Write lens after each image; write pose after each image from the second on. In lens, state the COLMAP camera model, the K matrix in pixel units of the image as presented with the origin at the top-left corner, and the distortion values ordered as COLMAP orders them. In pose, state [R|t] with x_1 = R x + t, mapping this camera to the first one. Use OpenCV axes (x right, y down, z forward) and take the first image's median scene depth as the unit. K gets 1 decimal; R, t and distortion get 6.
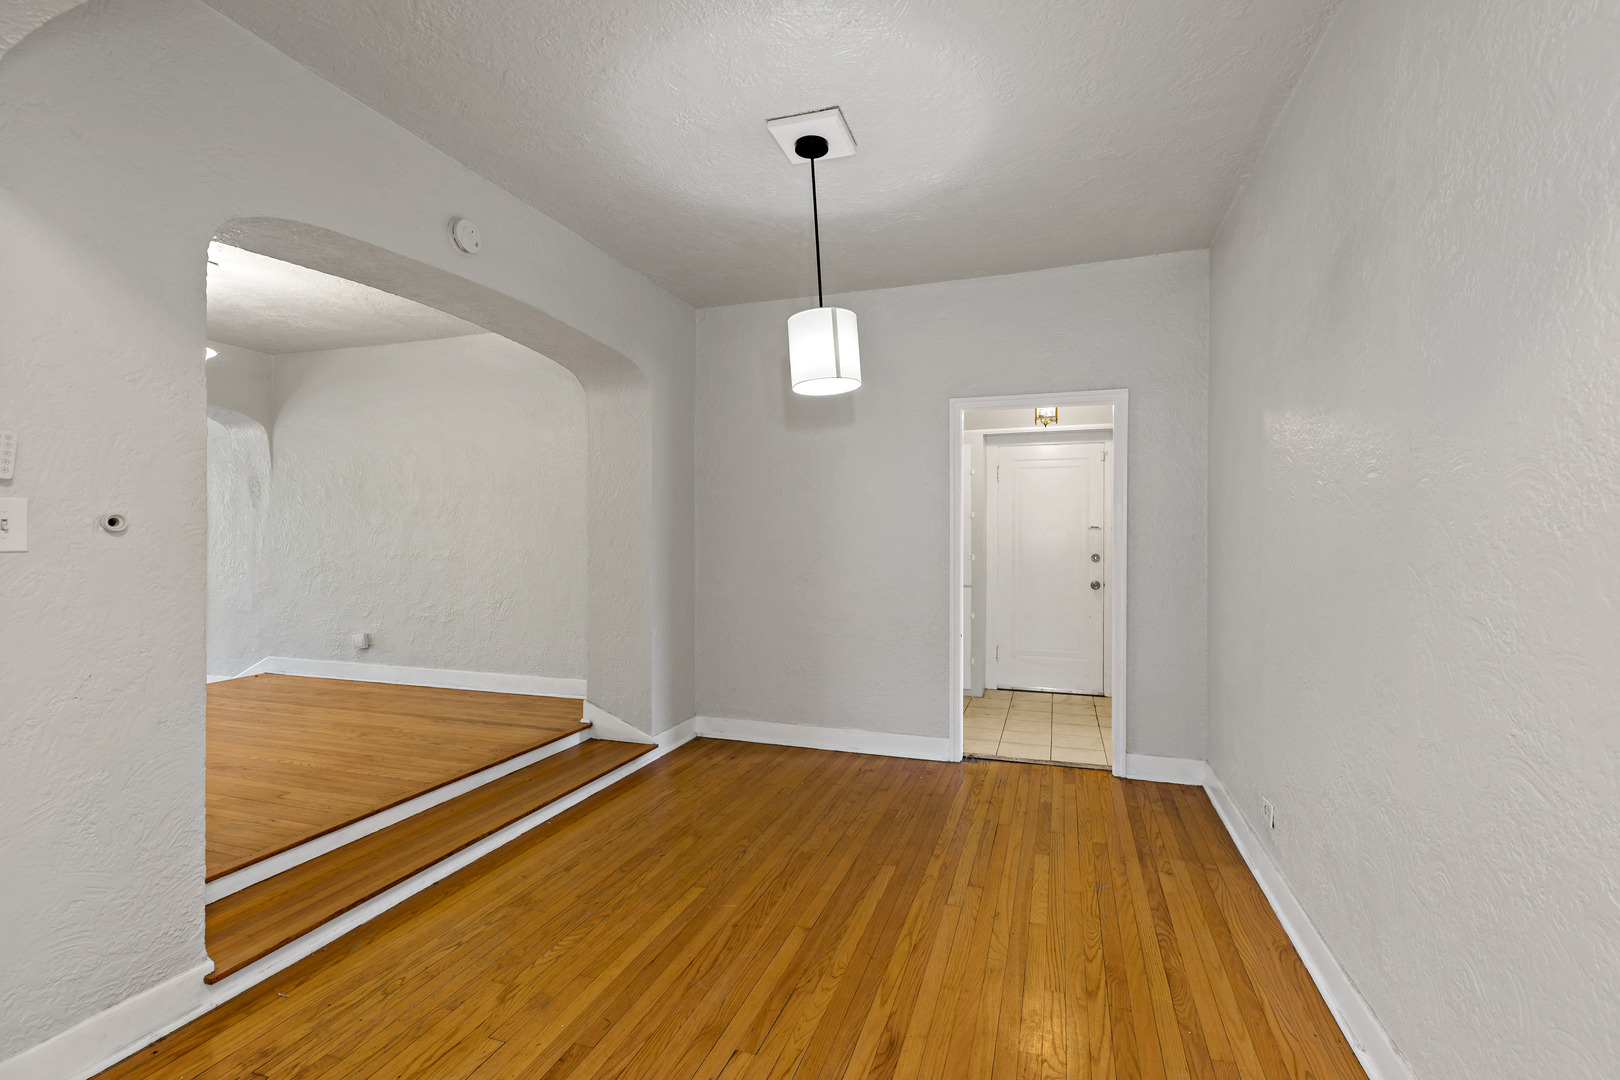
lens RADIAL K [[732.4, 0, 810.0], [0, 732.4, 540.0], [0, 0, 1]] dist [0.004781, 0.000656]
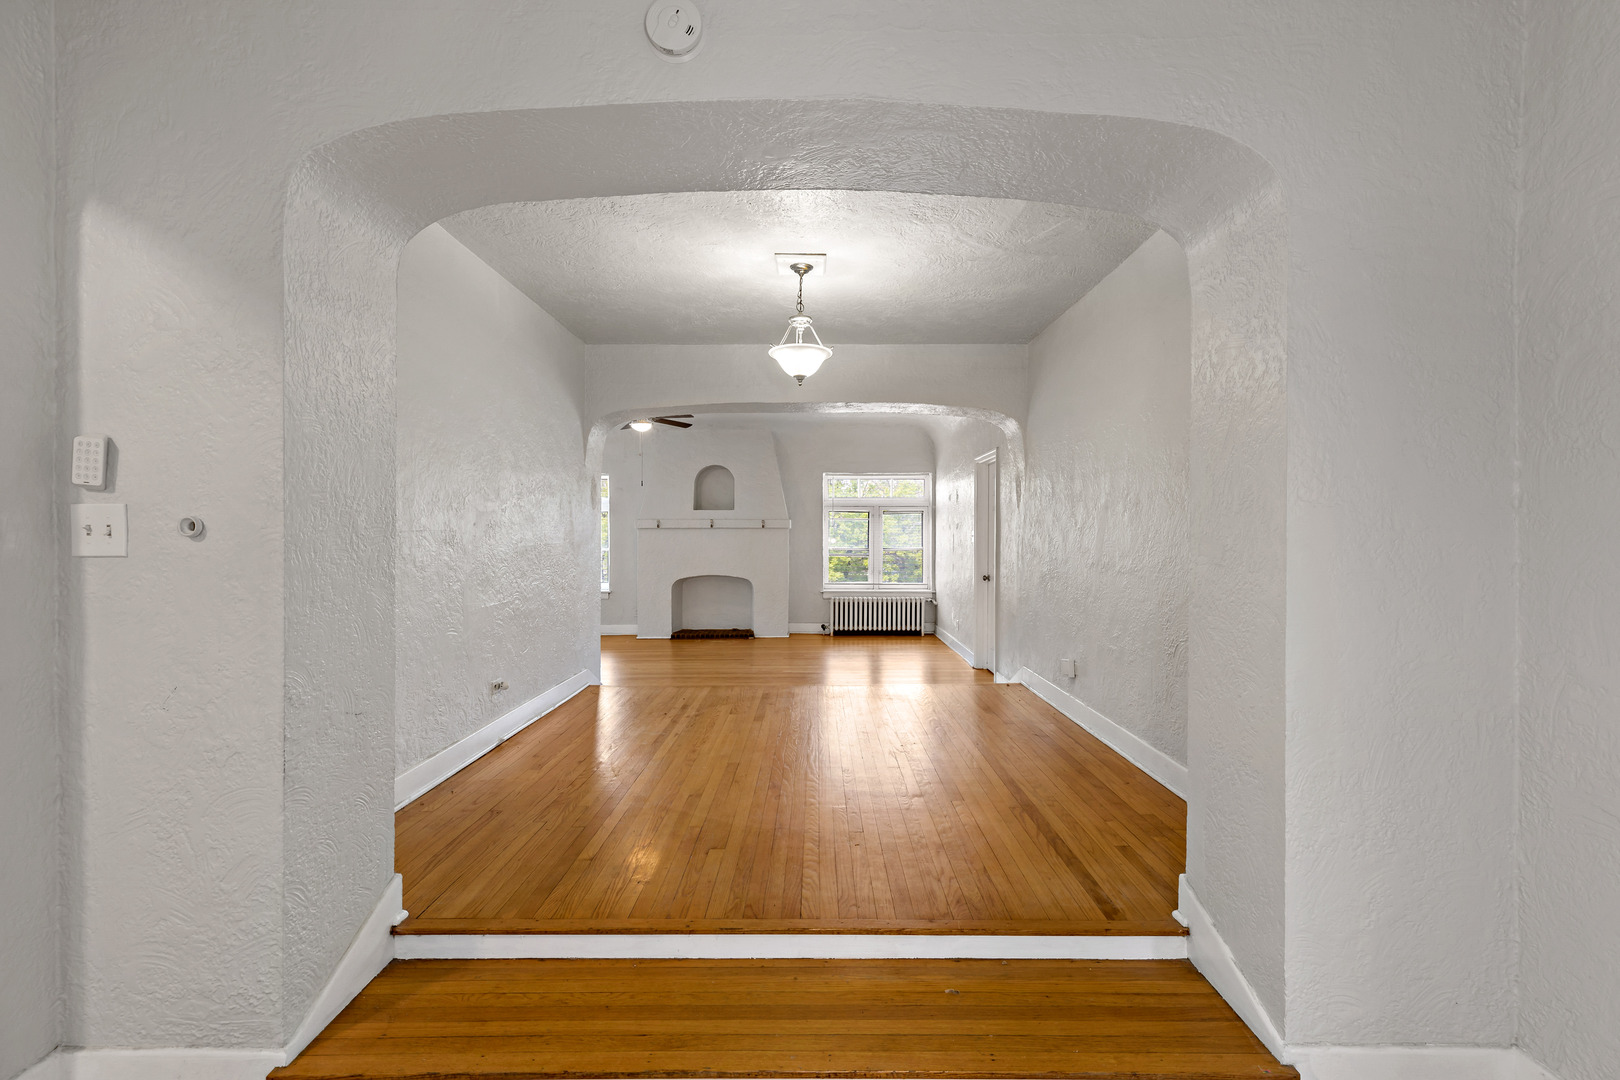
lens RADIAL K [[732.4, 0, 810.0], [0, 732.4, 540.0], [0, 0, 1]] dist [0.004781, 0.000656]
pose [[0.329963, 0.008375, -0.943957, 0.101983], [-0.009378, 0.999940, 0.005594, -0.011004], [0.943947, 0.007007, 0.330022, 0.799014]]
